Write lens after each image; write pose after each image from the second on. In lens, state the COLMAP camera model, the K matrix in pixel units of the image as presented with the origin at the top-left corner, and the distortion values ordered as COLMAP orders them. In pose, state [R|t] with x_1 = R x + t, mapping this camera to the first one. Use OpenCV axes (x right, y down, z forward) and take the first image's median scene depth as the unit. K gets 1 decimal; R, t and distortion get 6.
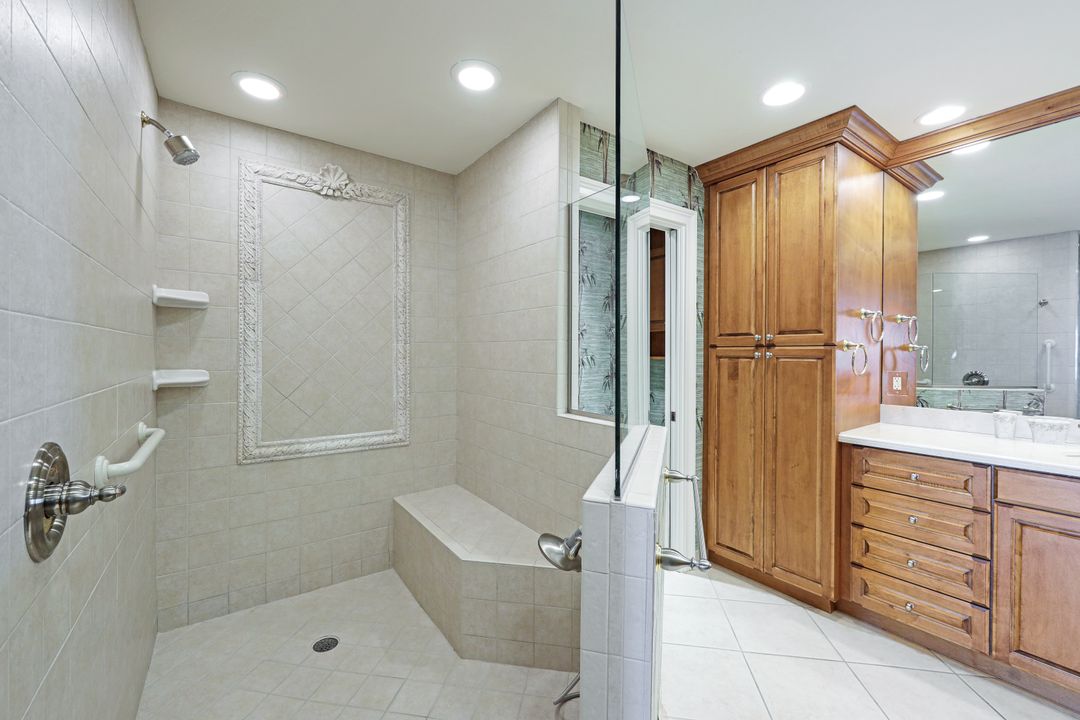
lens RADIAL K [[459.4, 0, 537.4], [0, 459.4, 355.8], [0, 0, 1]] dist [-0.000030, -0.000044]
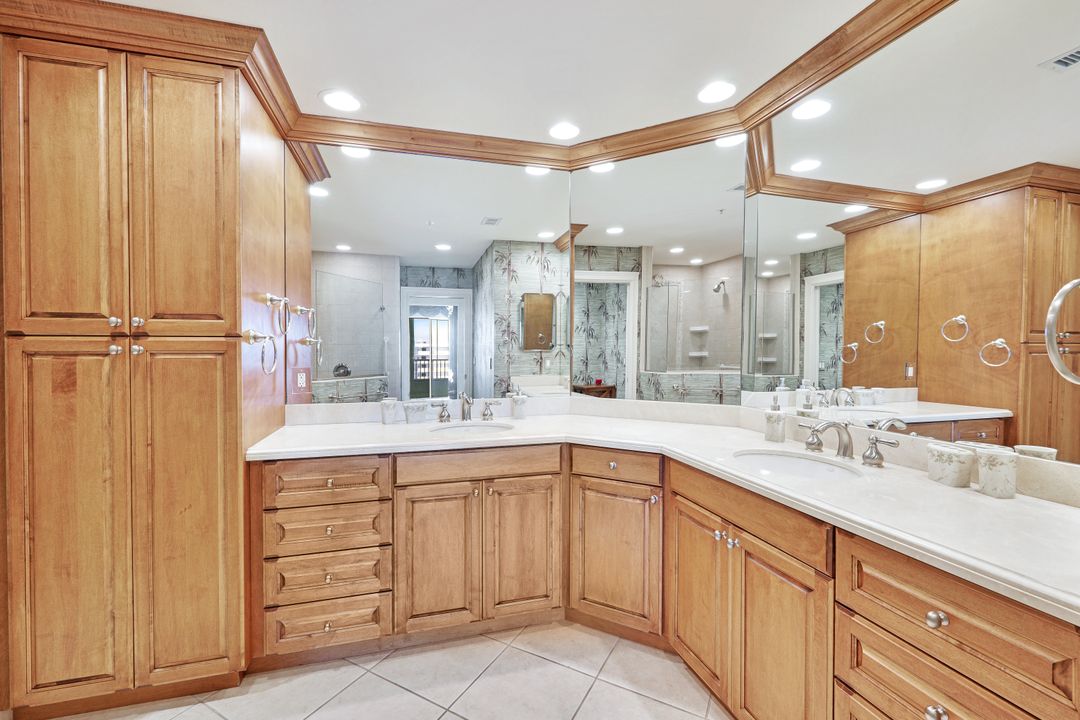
lens RADIAL K [[459.4, 0, 537.4], [0, 459.4, 355.8], [0, 0, 1]] dist [-0.000030, -0.000044]
pose [[0.358618, -0.017240, 0.933325, 0.110691], [0.007752, 0.999850, 0.015490, 0.001355], [-0.933452, 0.001680, 0.358698, 0.261016]]
